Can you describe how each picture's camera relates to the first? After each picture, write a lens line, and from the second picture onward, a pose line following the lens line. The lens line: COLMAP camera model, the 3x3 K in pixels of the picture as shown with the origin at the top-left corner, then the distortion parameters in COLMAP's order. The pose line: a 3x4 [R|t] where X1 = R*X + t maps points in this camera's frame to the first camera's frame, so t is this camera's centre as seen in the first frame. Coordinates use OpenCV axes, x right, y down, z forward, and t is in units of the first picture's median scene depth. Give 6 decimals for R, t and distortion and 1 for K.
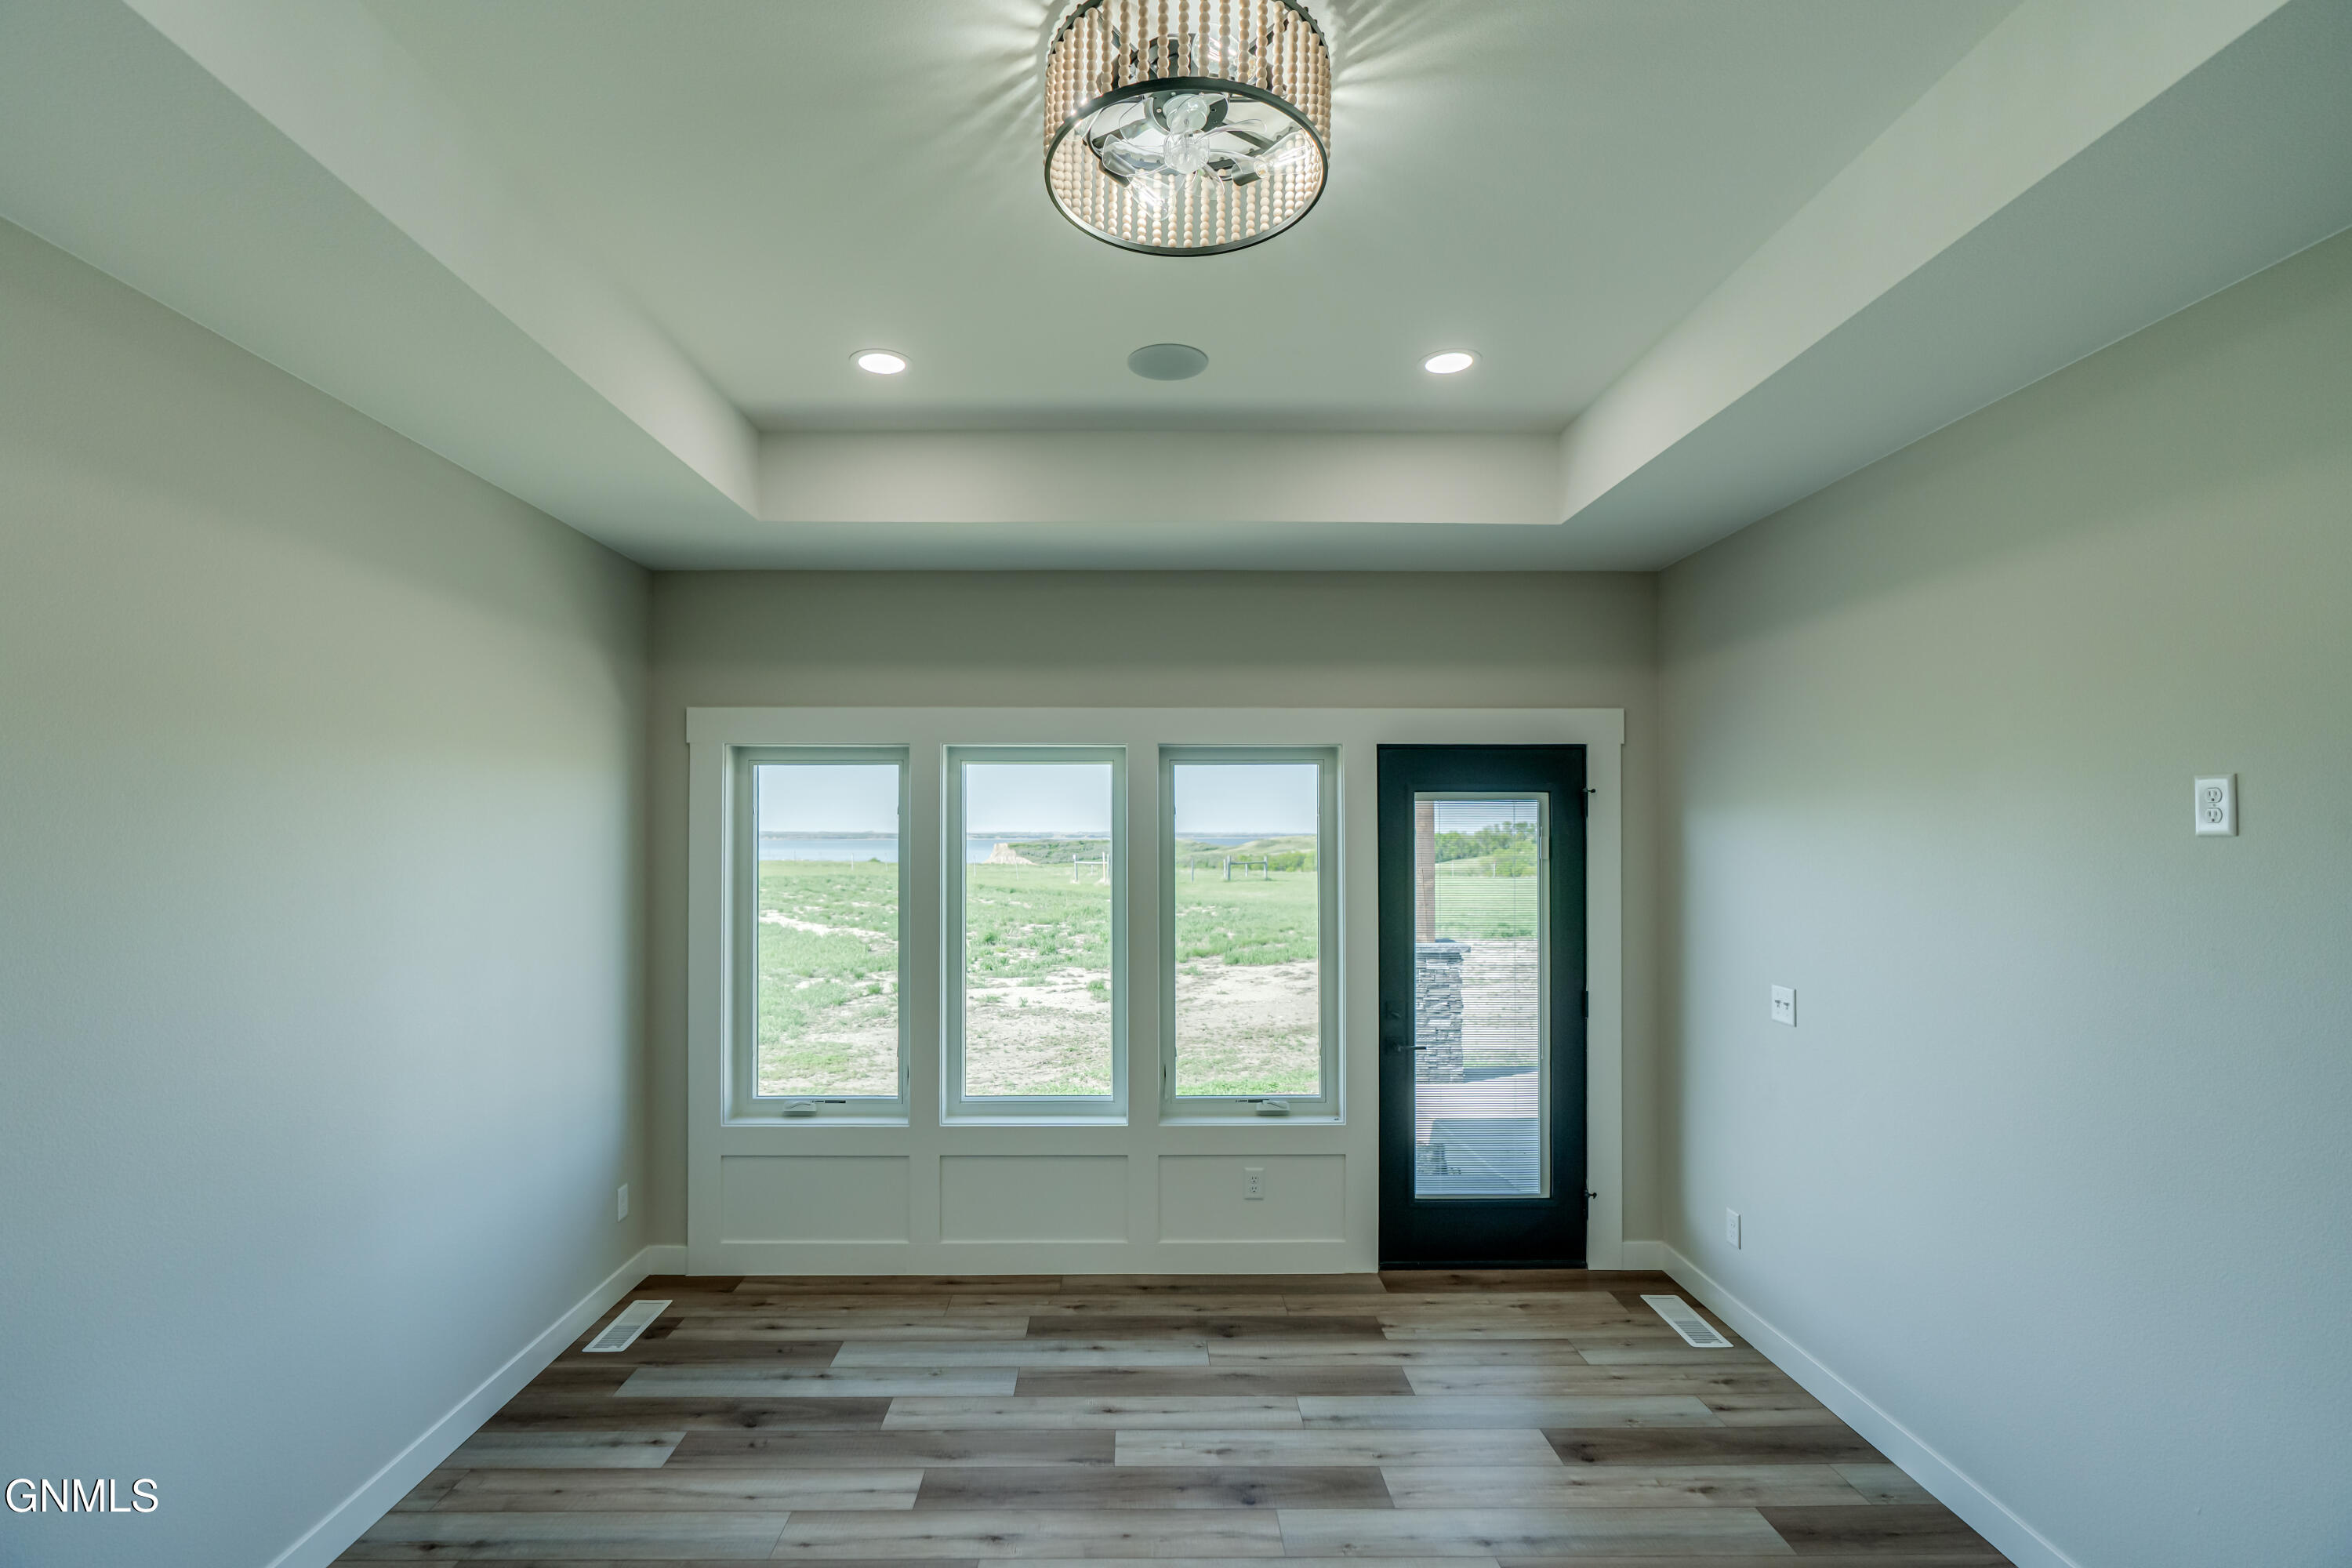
lens RADIAL K [[1108.2, 0, 1152.8], [0, 1108.2, 822.2], [0, 0, 1]] dist [-0.010534, 0.002821]
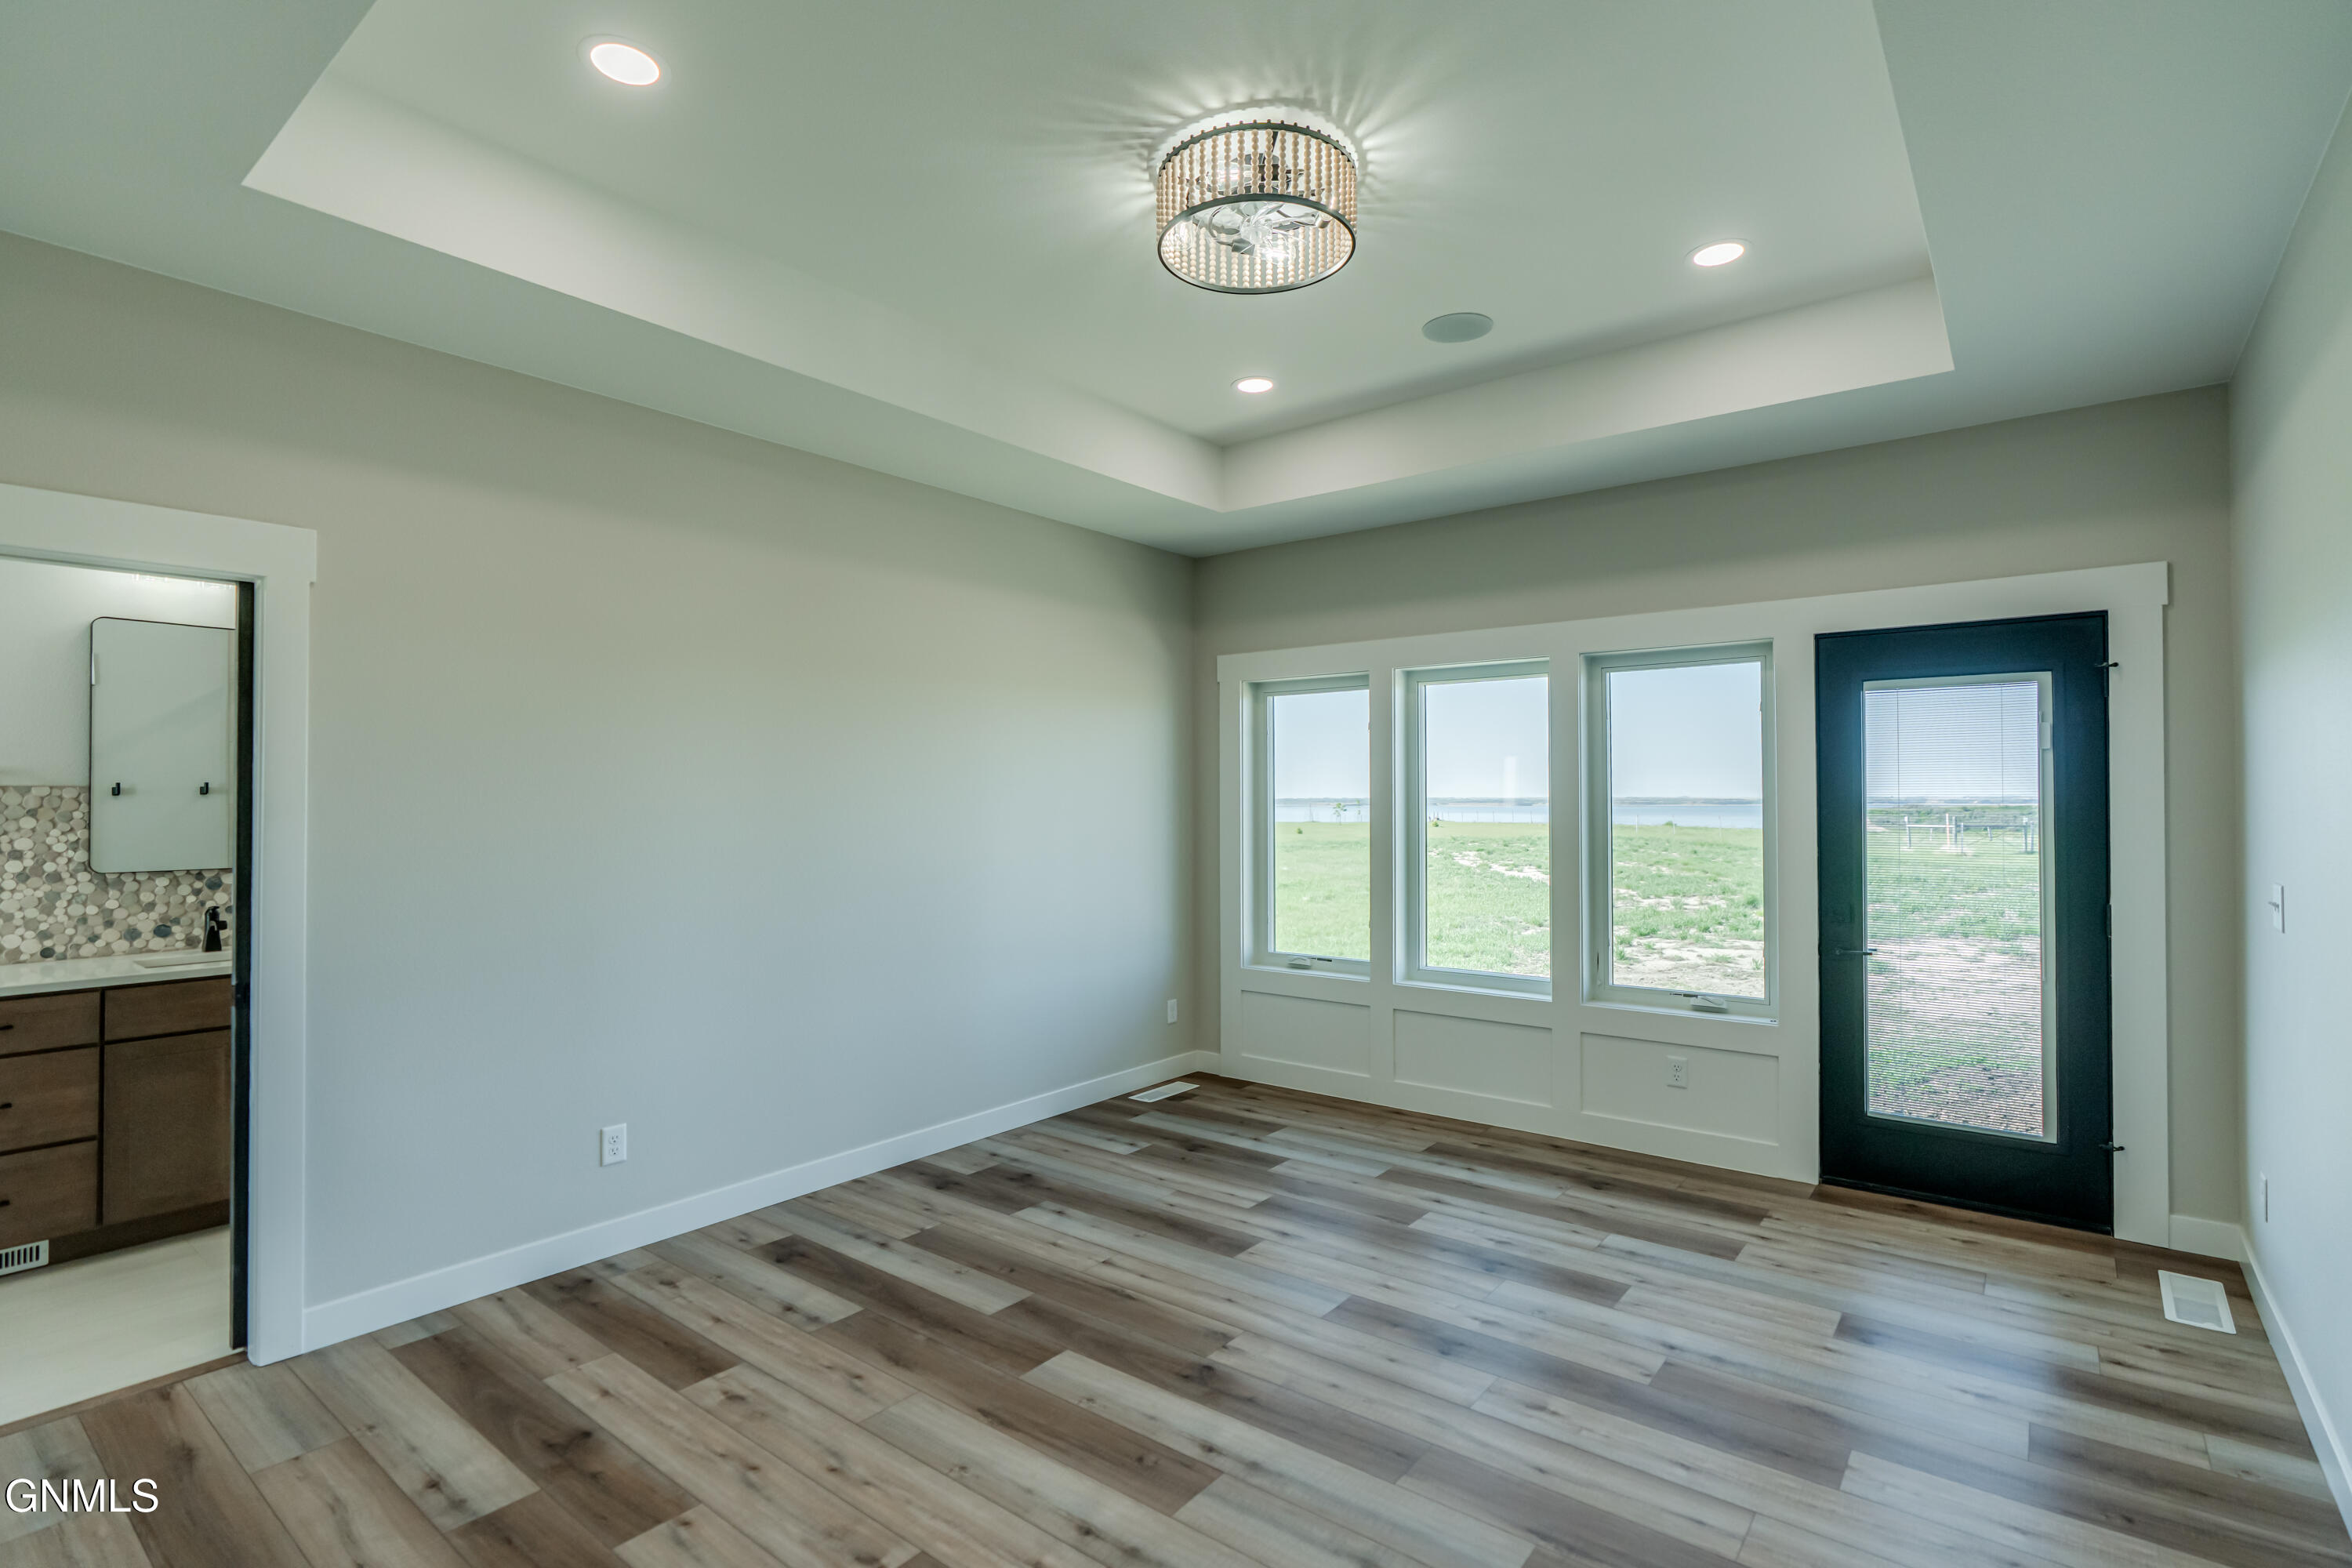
lens RADIAL K [[1108.2, 0, 1169.2], [0, 1108.2, 787.4], [0, 0, 1]] dist [-0.010534, 0.002821]
pose [[0.784376, -0.012550, -0.620158, 0.373760], [0.013874, 0.999900, -0.002687, 0.059871], [0.620130, -0.006496, 0.784472, -0.100466]]
